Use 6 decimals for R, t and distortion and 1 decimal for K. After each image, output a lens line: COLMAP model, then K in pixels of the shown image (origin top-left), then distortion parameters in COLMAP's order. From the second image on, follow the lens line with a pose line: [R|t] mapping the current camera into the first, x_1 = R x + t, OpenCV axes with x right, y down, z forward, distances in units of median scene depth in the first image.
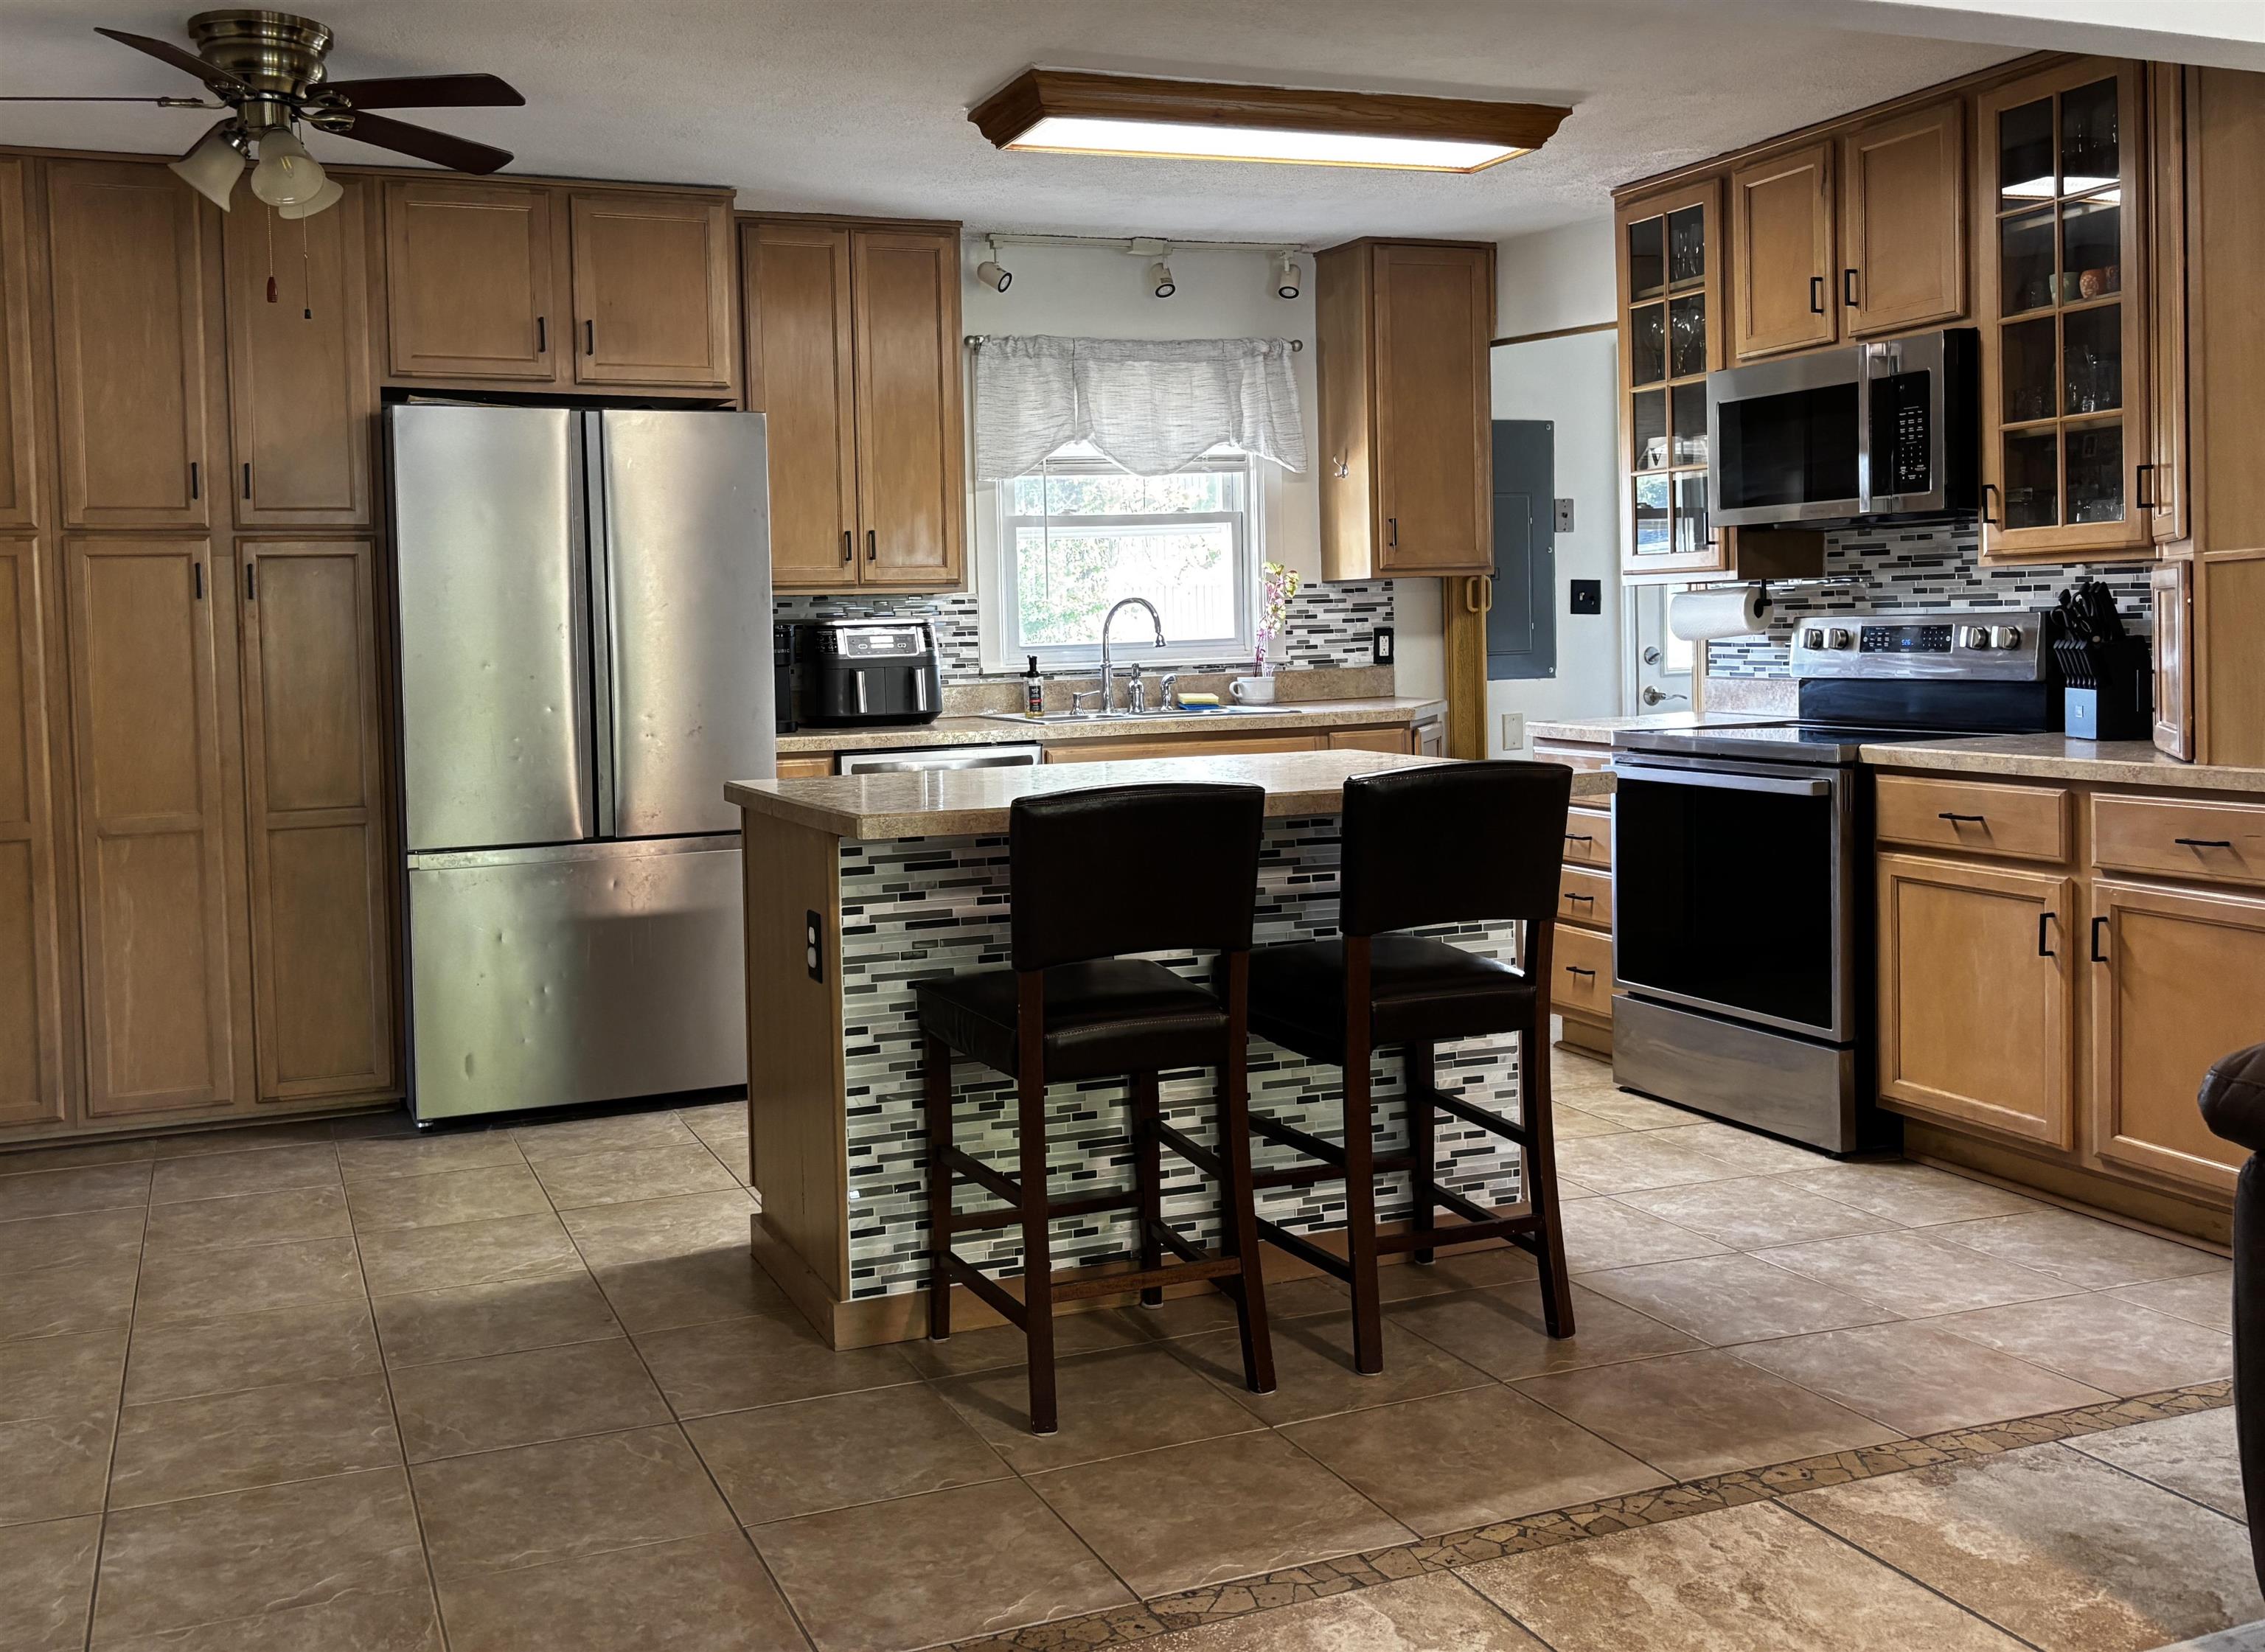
lens RADIAL K [[2002.4, 0, 935.3], [0, 2002.4, 656.1], [0, 0, 1]] dist [0.018106, -0.004950]
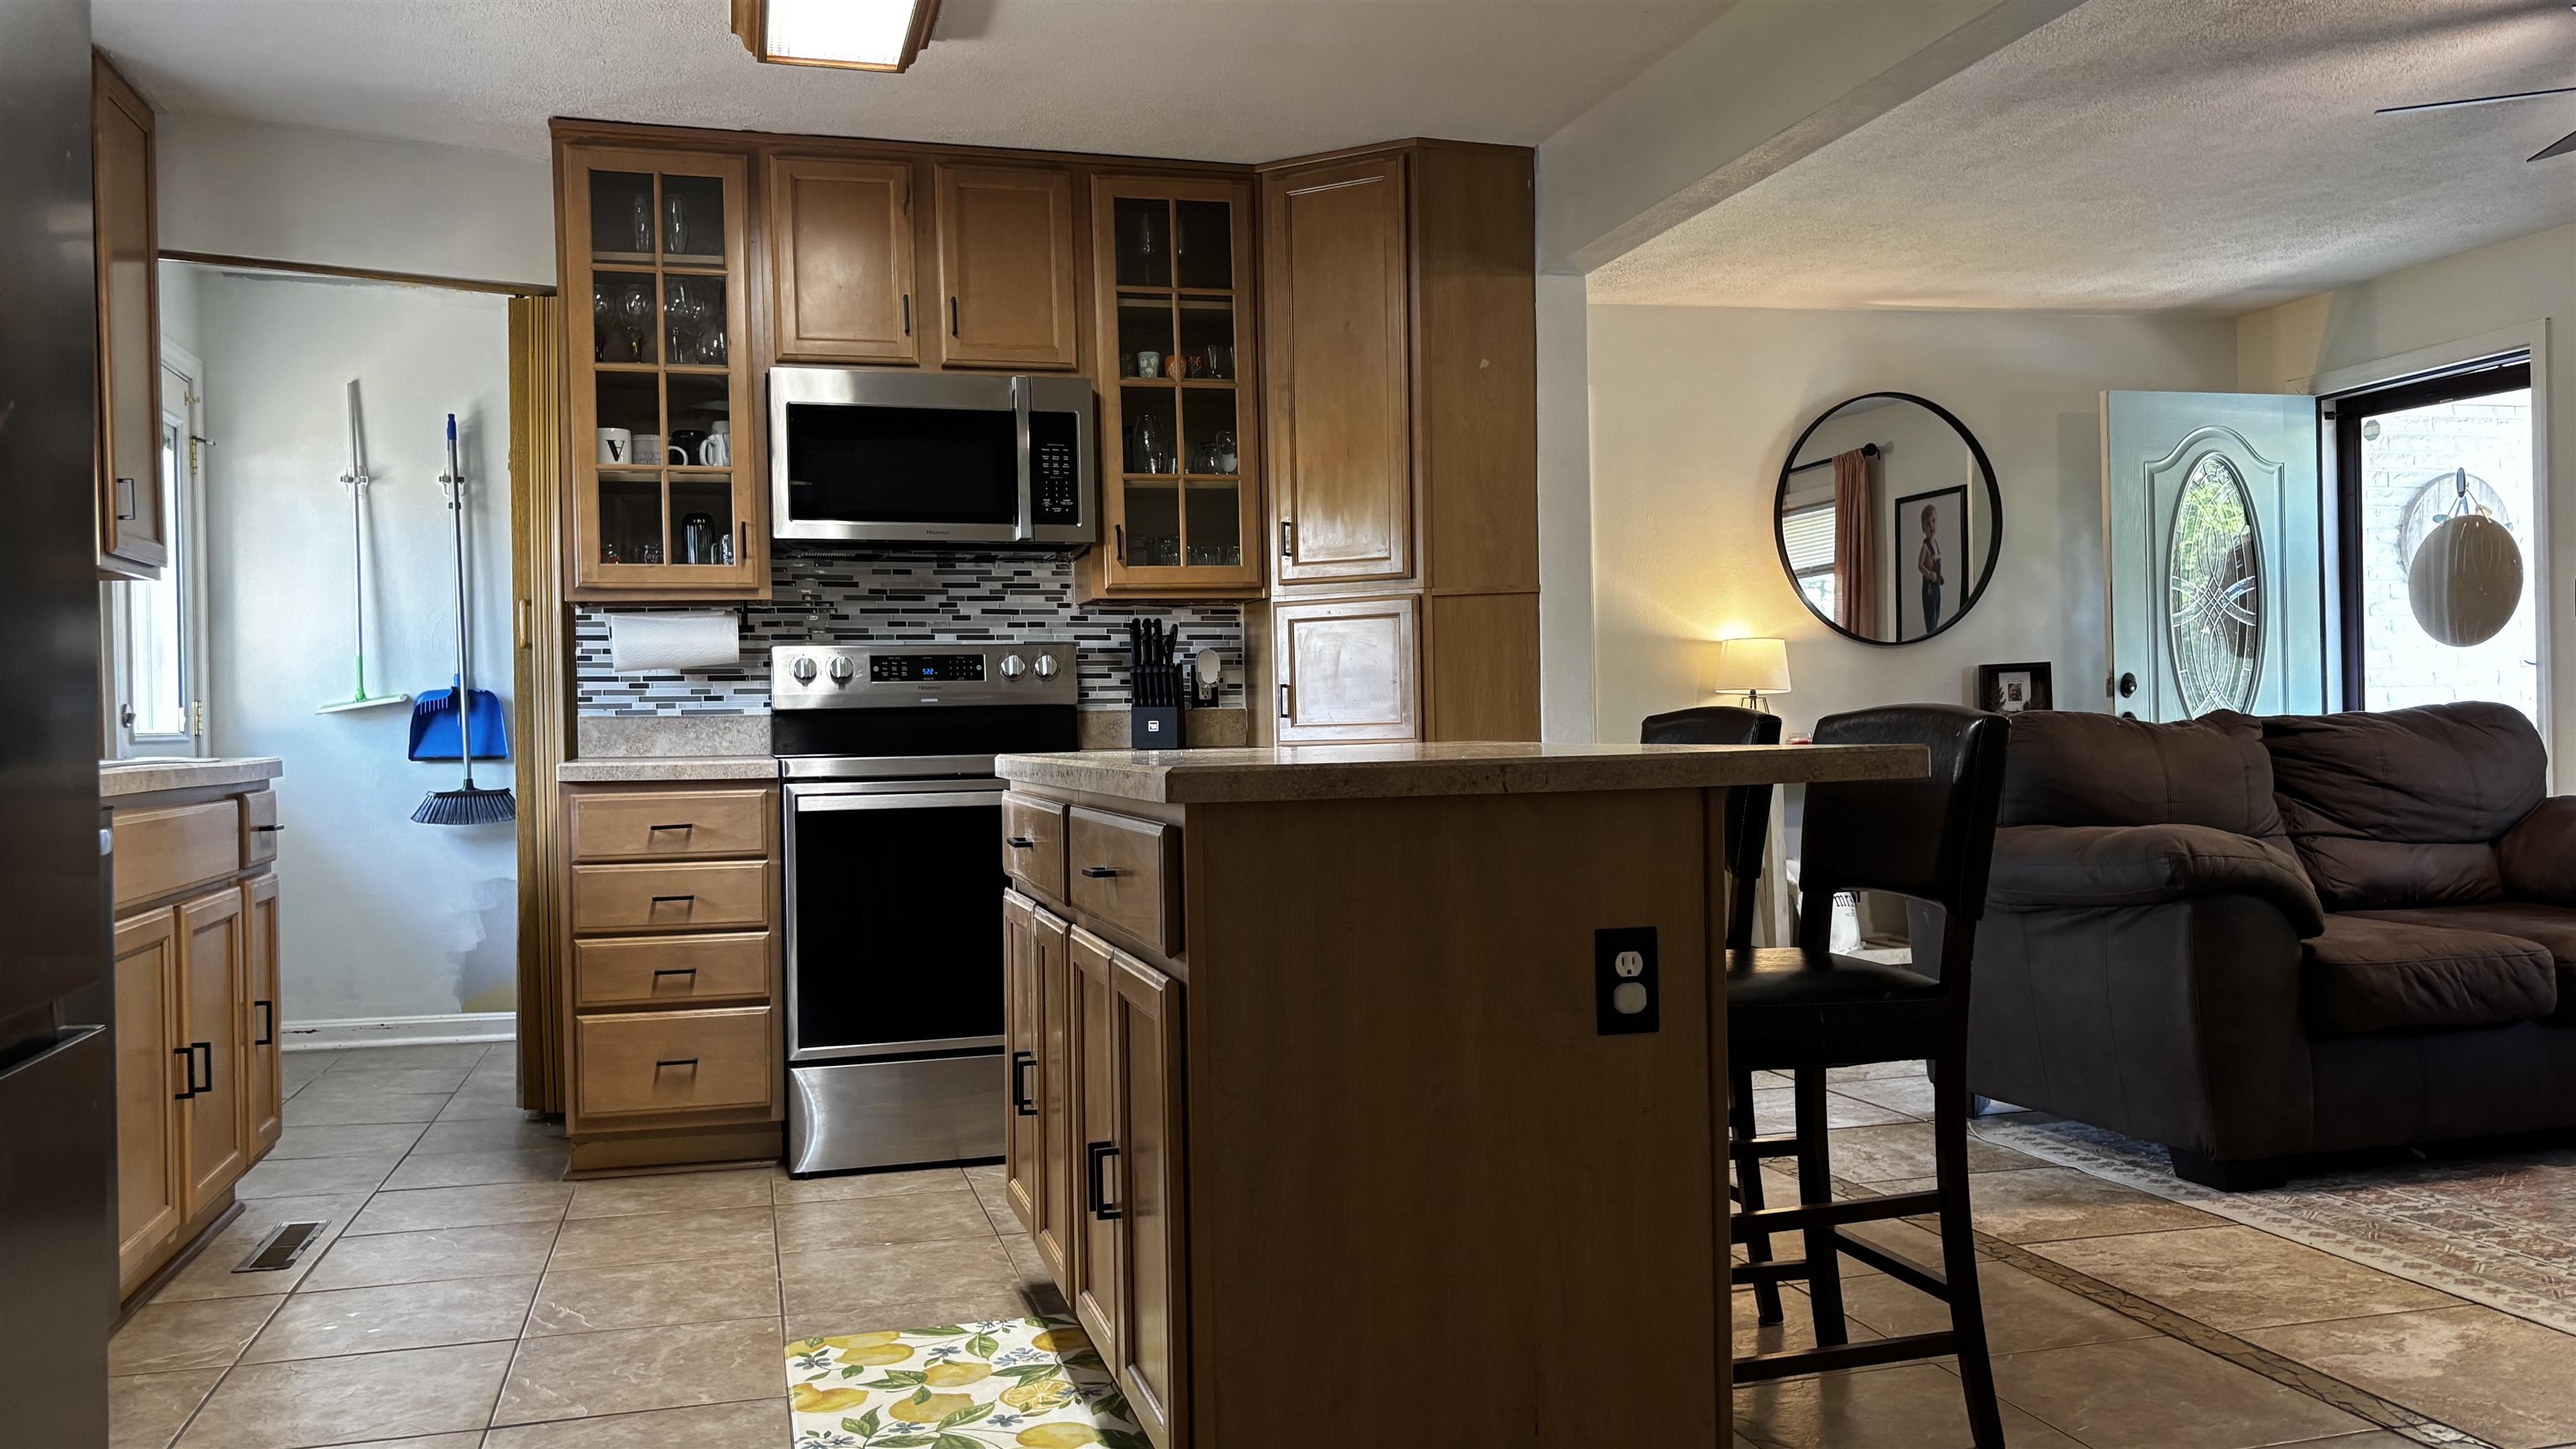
lens RADIAL K [[1938.4, 0, 1267.9], [0, 1938.4, 740.1], [0, 0, 1]] dist [0.038868, -0.048414]
pose [[0.075159, 0.018014, 0.997009, -0.539030], [0.029762, 0.999351, -0.020300, 0.058527], [-0.996727, 0.031199, 0.074574, 0.822893]]
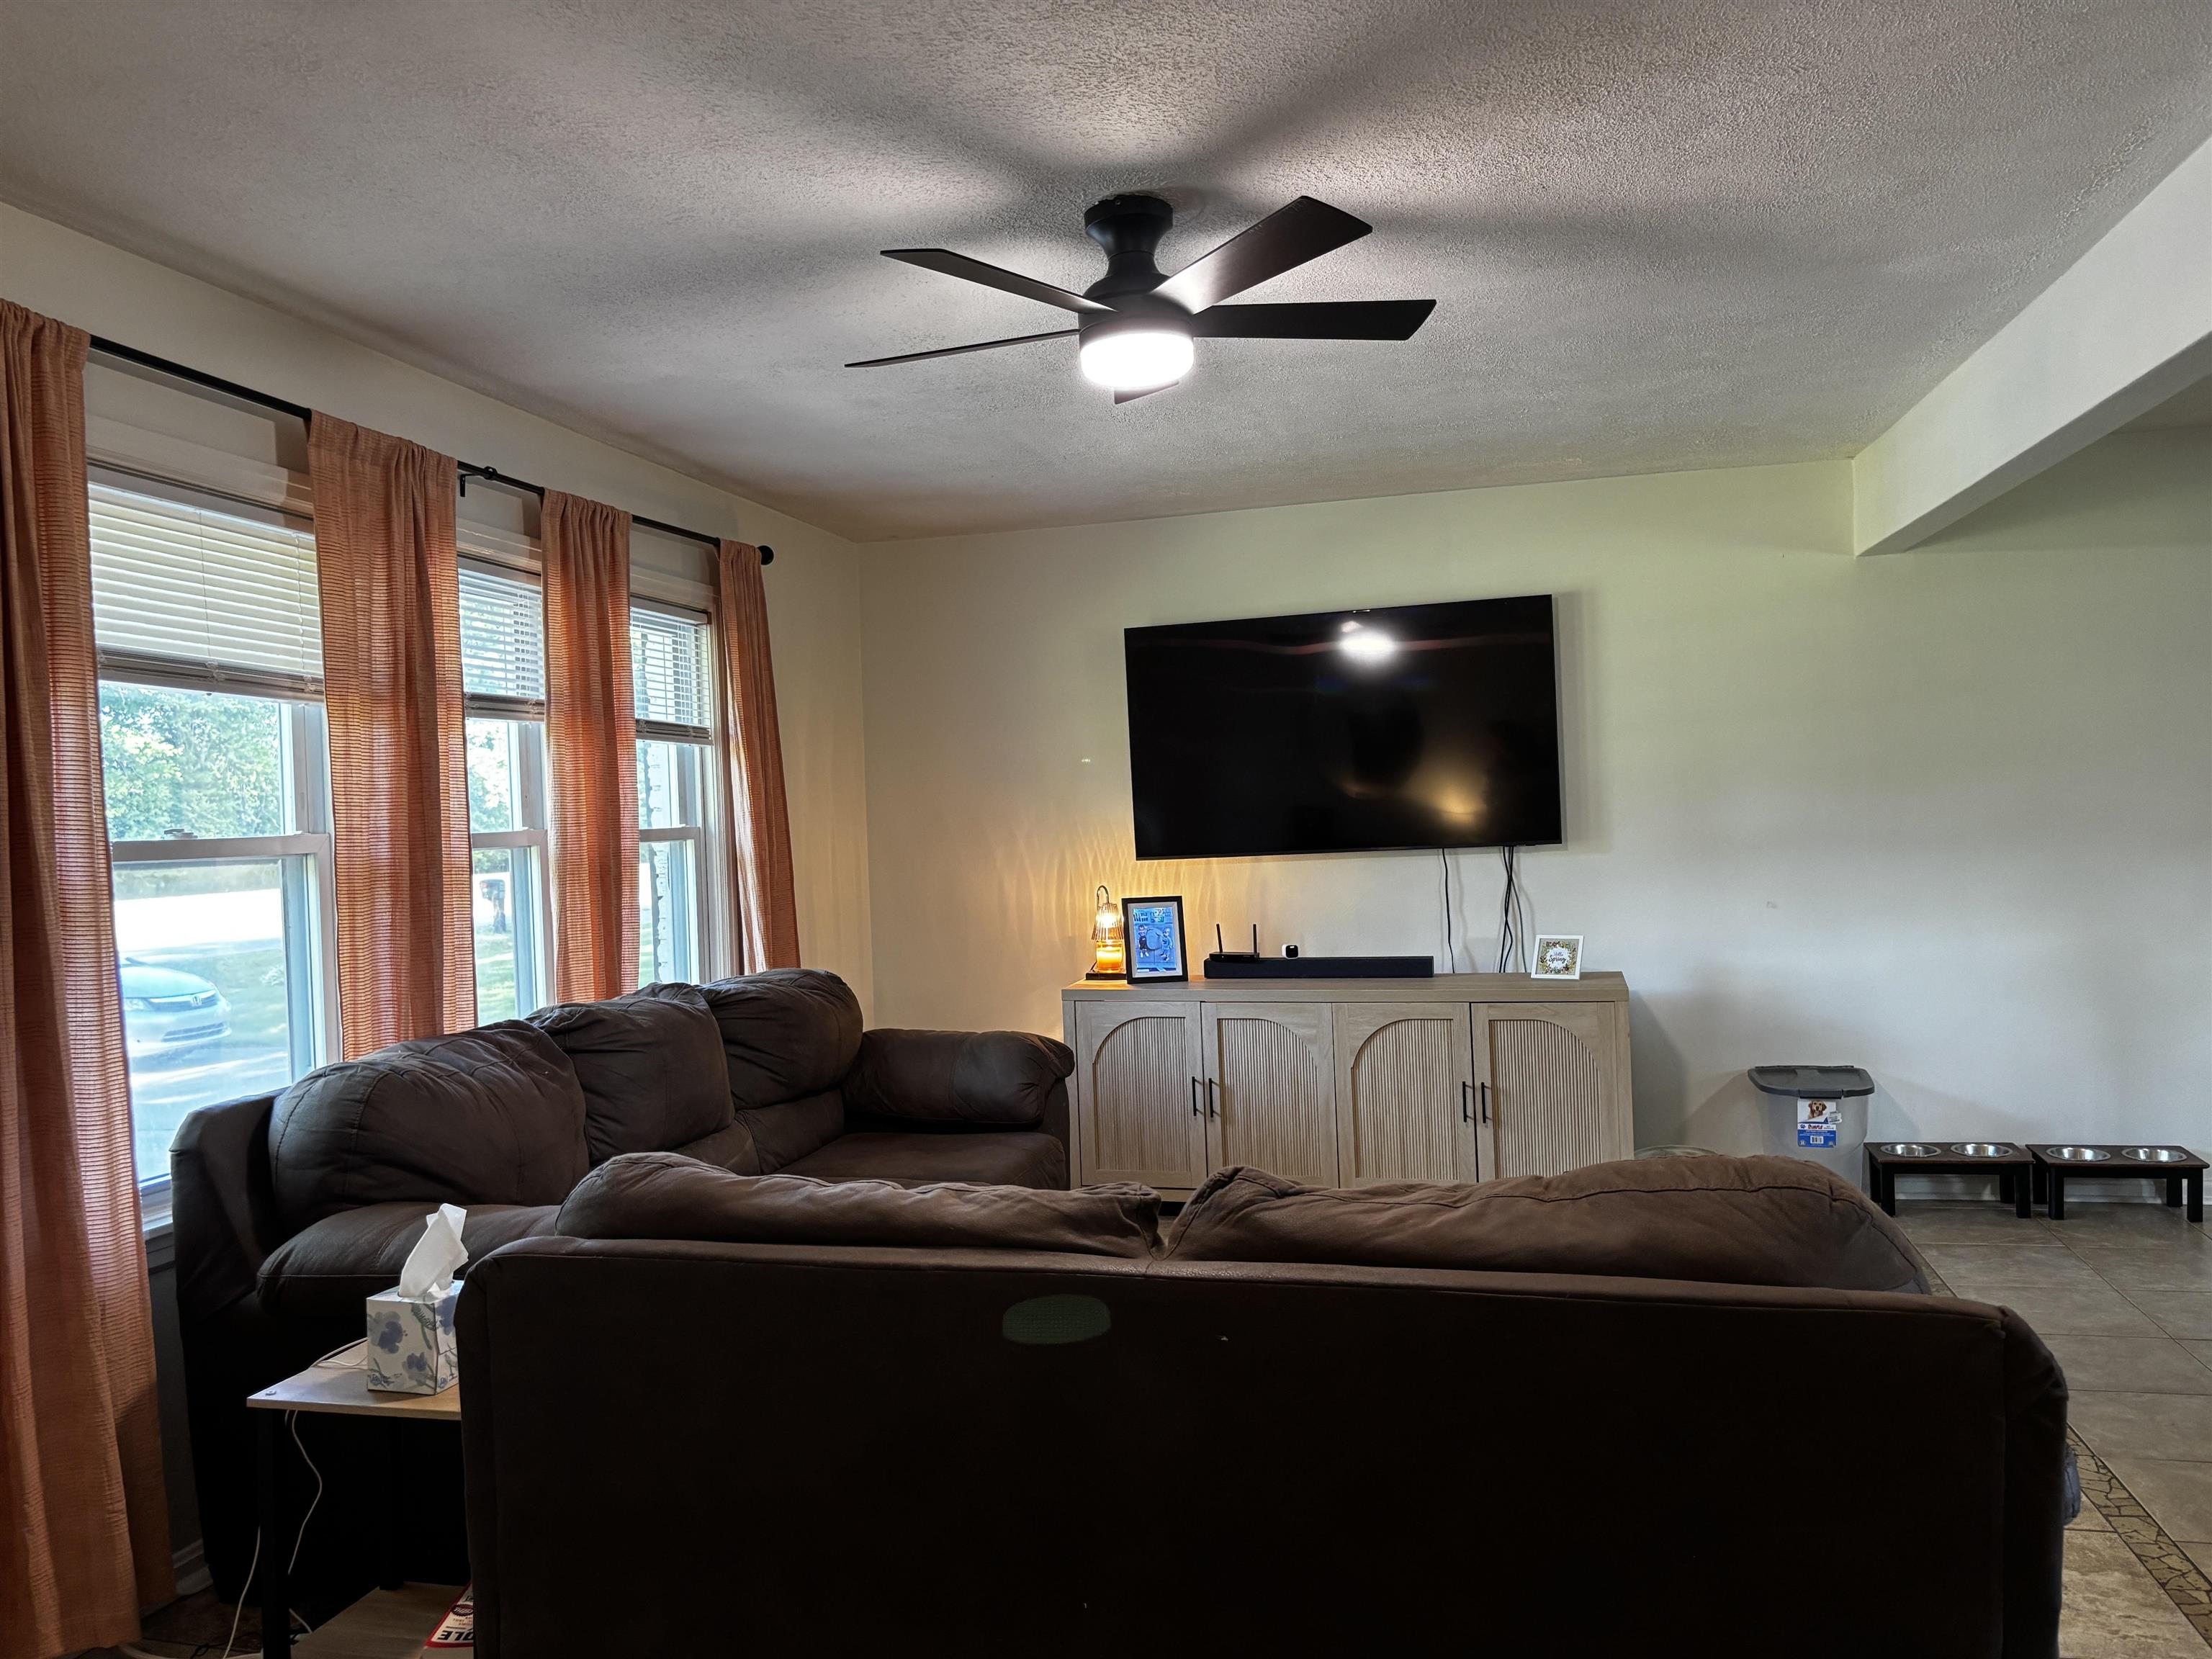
lens RADIAL K [[1643.6, 0, 1113.3], [0, 1643.6, 836.1], [0, 0, 1]] dist [0.012627, -0.012008]
pose [[-0.557458, 0.058757, -0.828123, 0.888669], [0.041040, 0.998223, 0.043200, -0.066351], [0.829190, -0.009904, -0.558879, 0.596506]]
